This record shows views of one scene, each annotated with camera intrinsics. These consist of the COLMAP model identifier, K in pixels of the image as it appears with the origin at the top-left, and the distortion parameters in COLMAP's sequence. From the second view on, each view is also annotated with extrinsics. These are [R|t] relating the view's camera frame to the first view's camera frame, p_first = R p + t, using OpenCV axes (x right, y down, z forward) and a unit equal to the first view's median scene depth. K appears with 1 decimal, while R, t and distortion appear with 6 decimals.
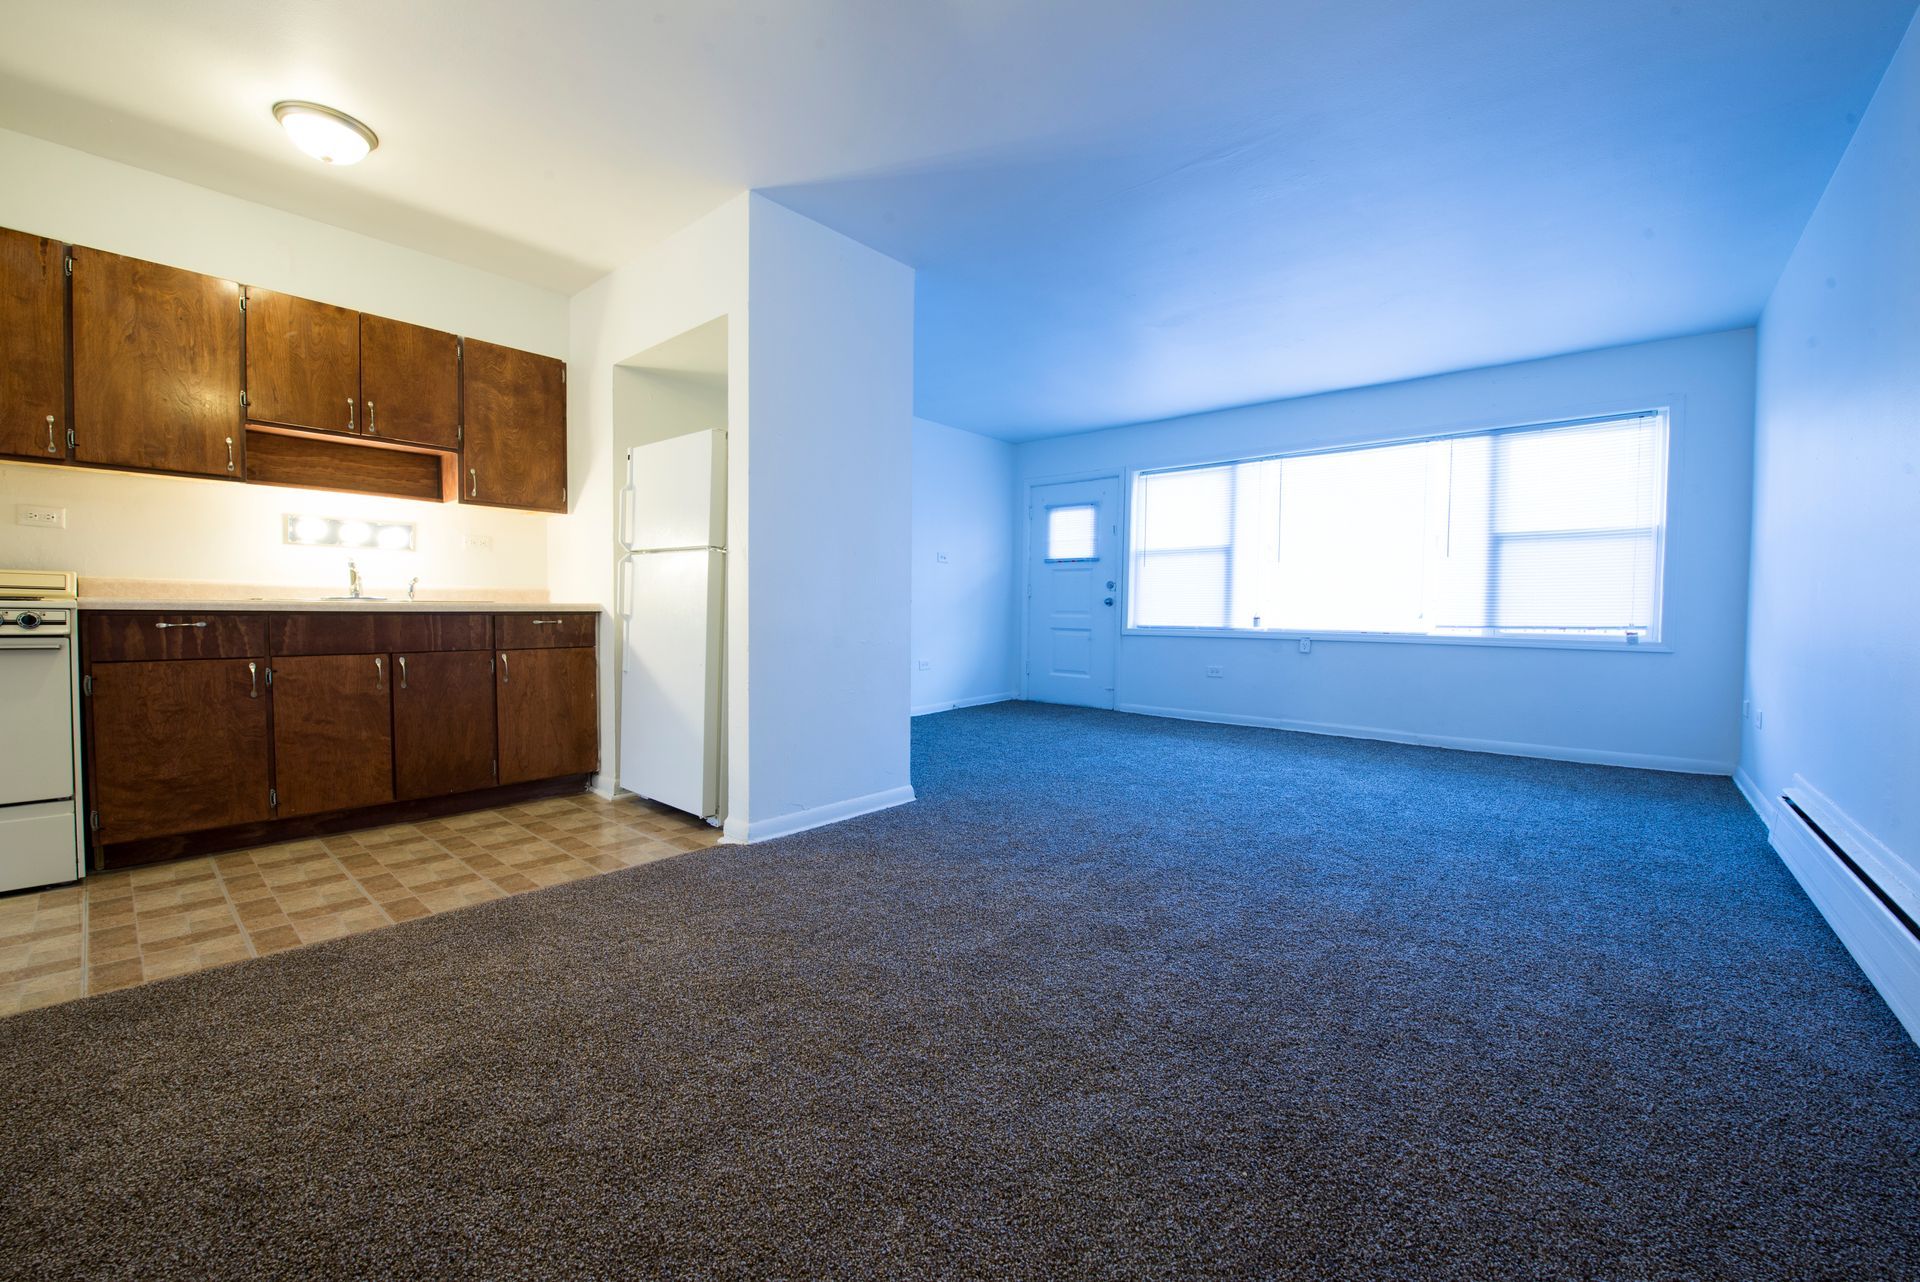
lens RADIAL K [[770.9, 0, 967.4], [0, 770.9, 642.0], [0, 0, 1]] dist [-0.020677, -0.000169]
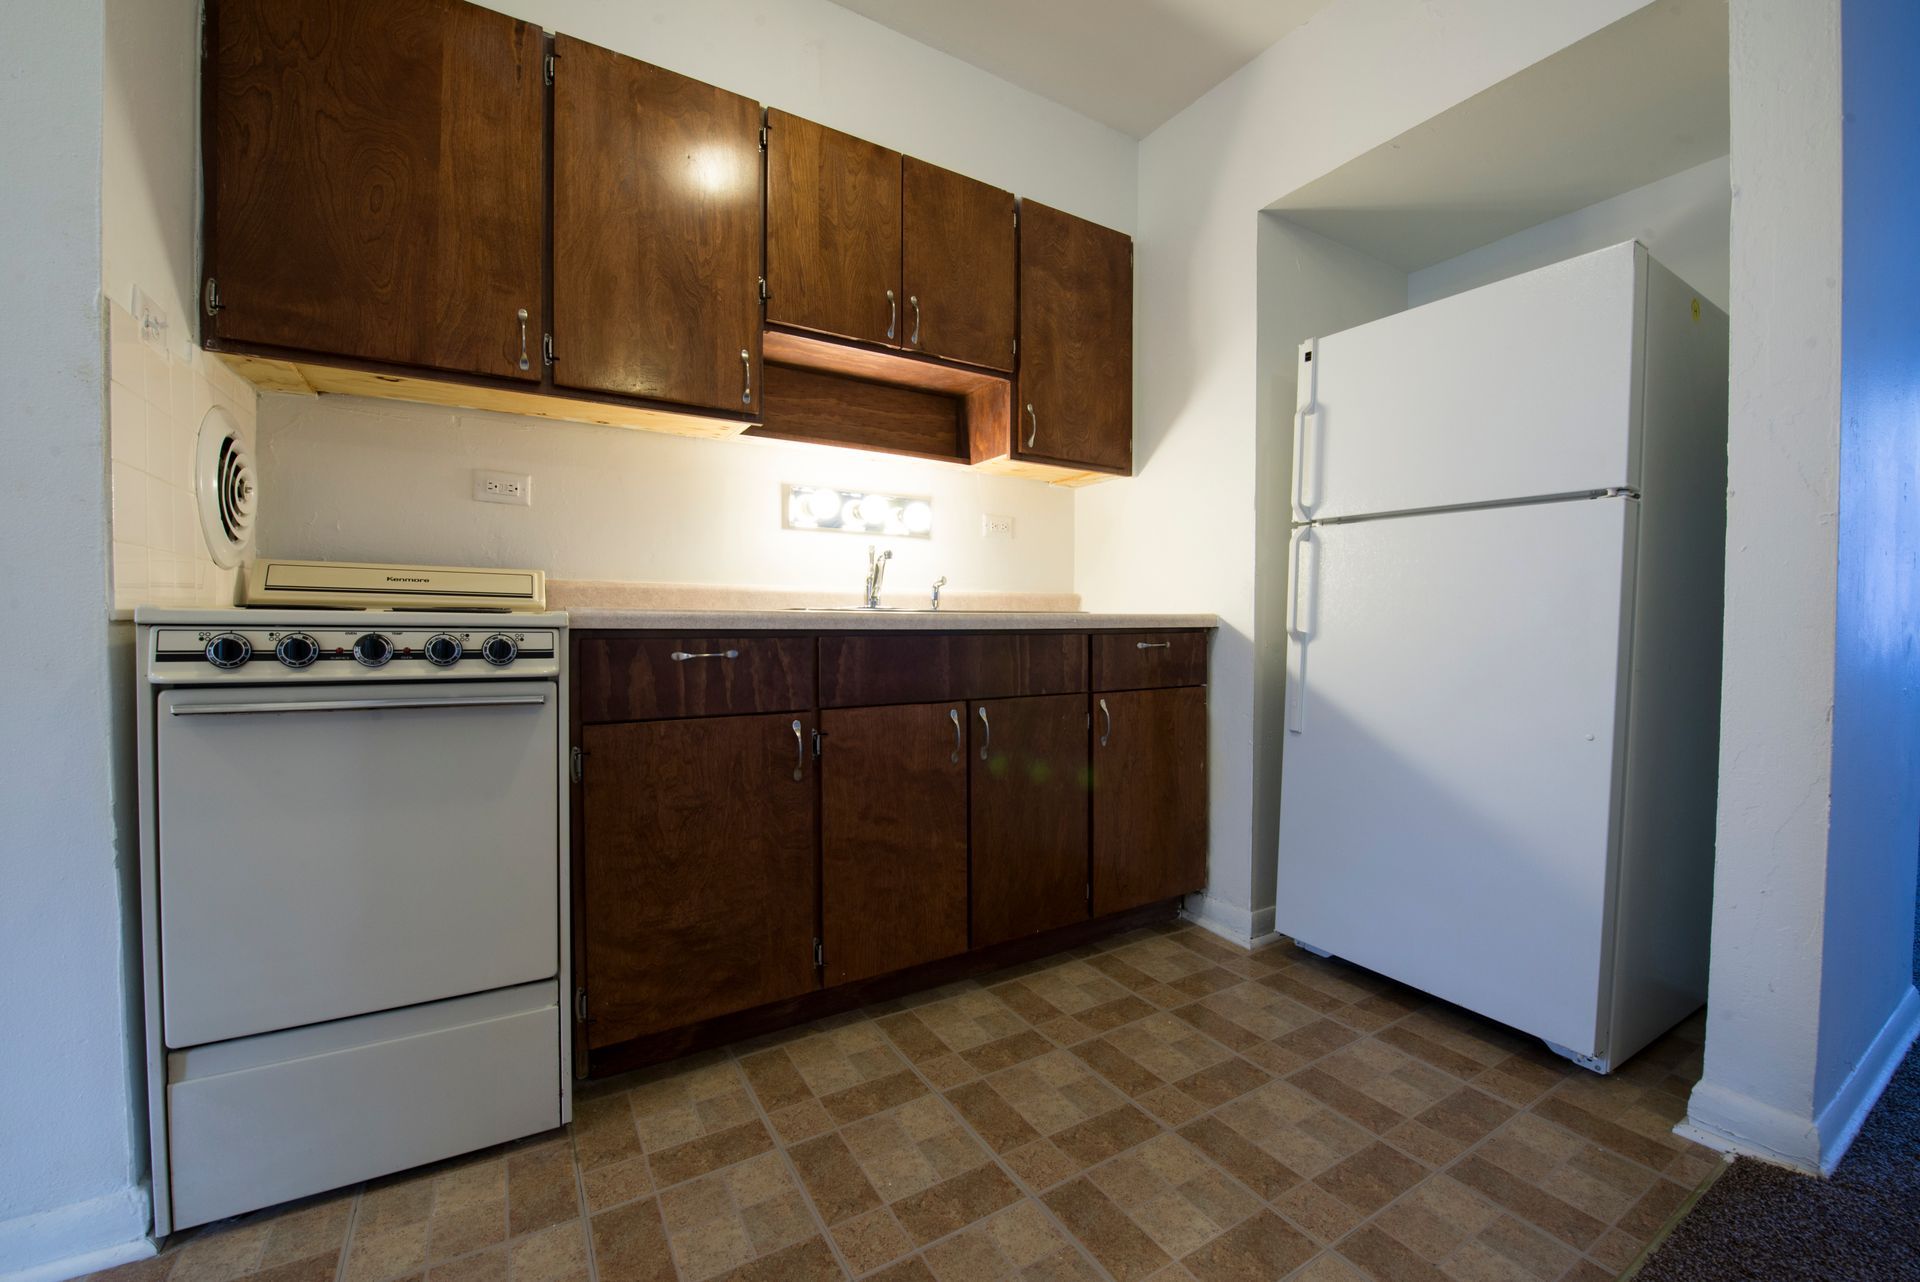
lens RADIAL K [[770.9, 0, 966.8], [0, 770.9, 643.1], [0, 0, 1]] dist [-0.020677, -0.000169]
pose [[0.950003, 0.000495, -0.312241, -0.592021], [-0.005495, 0.999870, -0.015133, -0.020947], [0.312193, 0.016092, 0.949882, 0.449676]]
